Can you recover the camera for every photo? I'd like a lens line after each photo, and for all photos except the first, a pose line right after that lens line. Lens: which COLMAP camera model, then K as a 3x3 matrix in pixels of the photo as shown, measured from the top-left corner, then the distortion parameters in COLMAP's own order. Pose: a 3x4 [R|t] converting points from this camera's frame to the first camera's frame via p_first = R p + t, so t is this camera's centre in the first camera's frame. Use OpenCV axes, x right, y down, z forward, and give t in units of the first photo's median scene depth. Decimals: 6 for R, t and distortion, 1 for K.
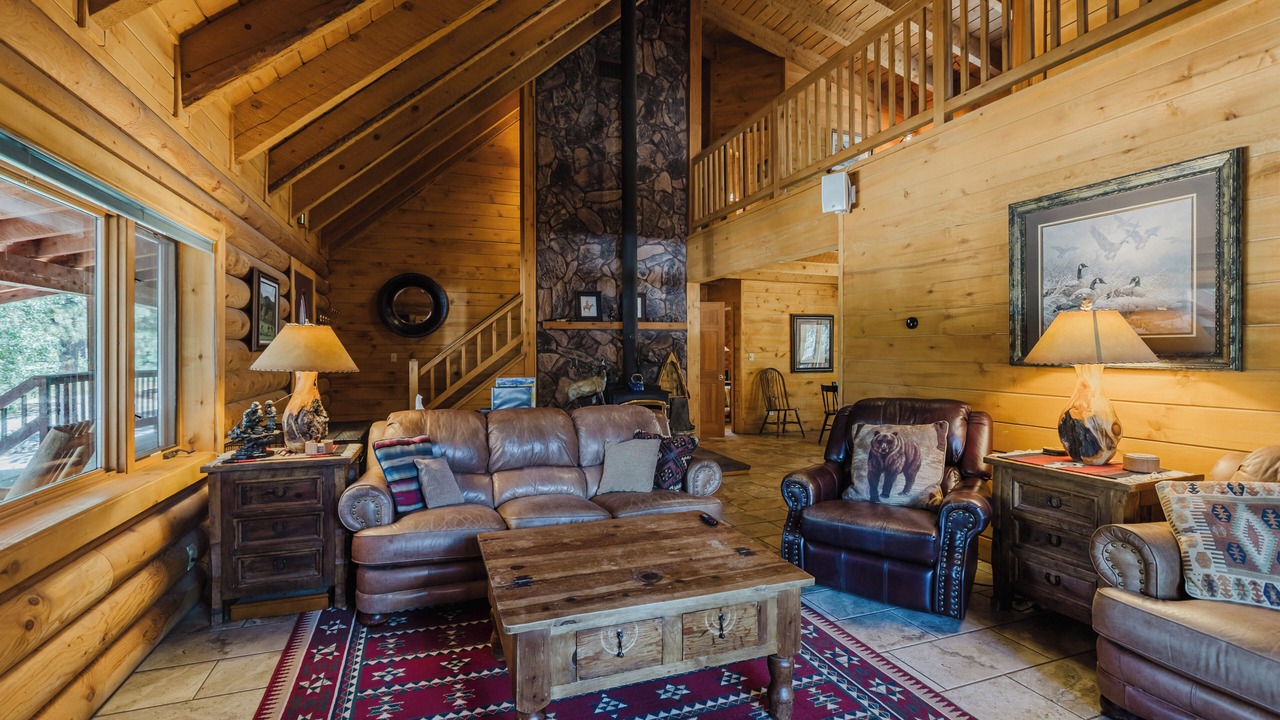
lens RADIAL K [[575.7, 0, 637.4], [0, 575.7, 356.3], [0, 0, 1]] dist [0.000287, 0.000013]
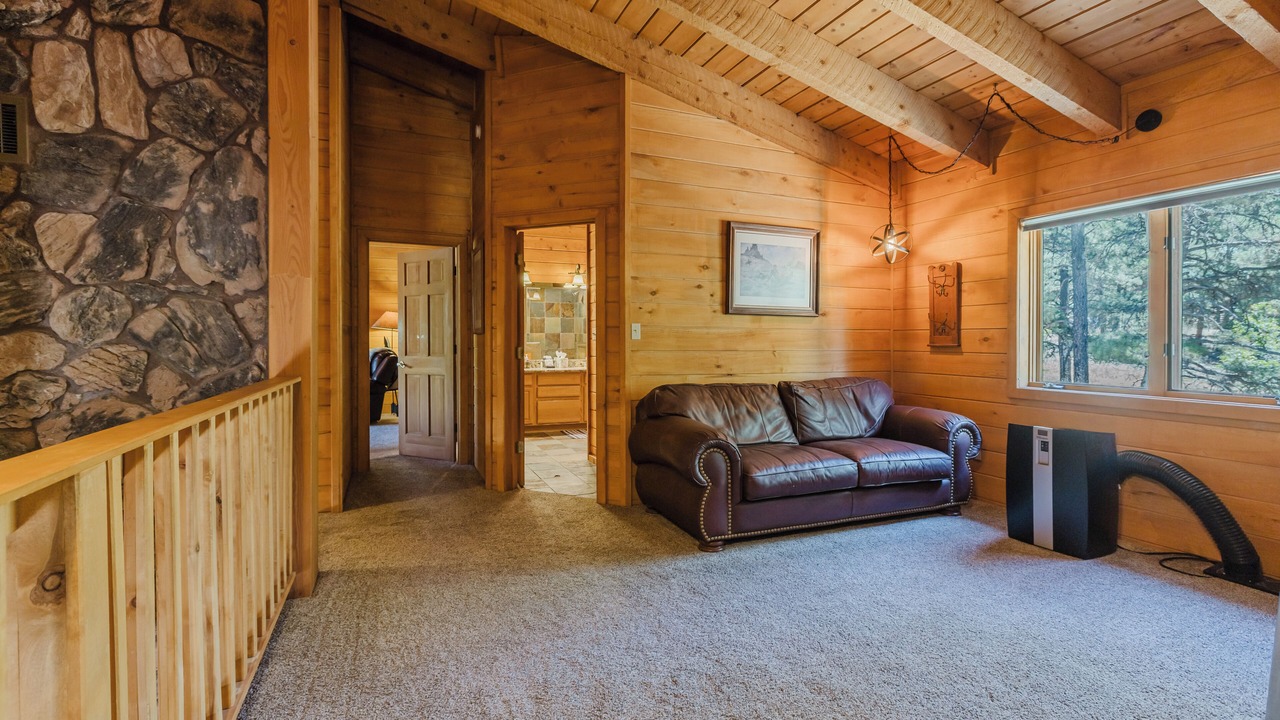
lens RADIAL K [[575.7, 0, 635.2], [0, 575.7, 348.6], [0, 0, 1]] dist [0.000287, 0.000013]
pose [[0.999301, 0.002603, 0.037303, 0.297795], [-0.002942, 0.999955, 0.009039, -0.363110], [-0.037278, -0.009143, 0.999263, 0.646480]]
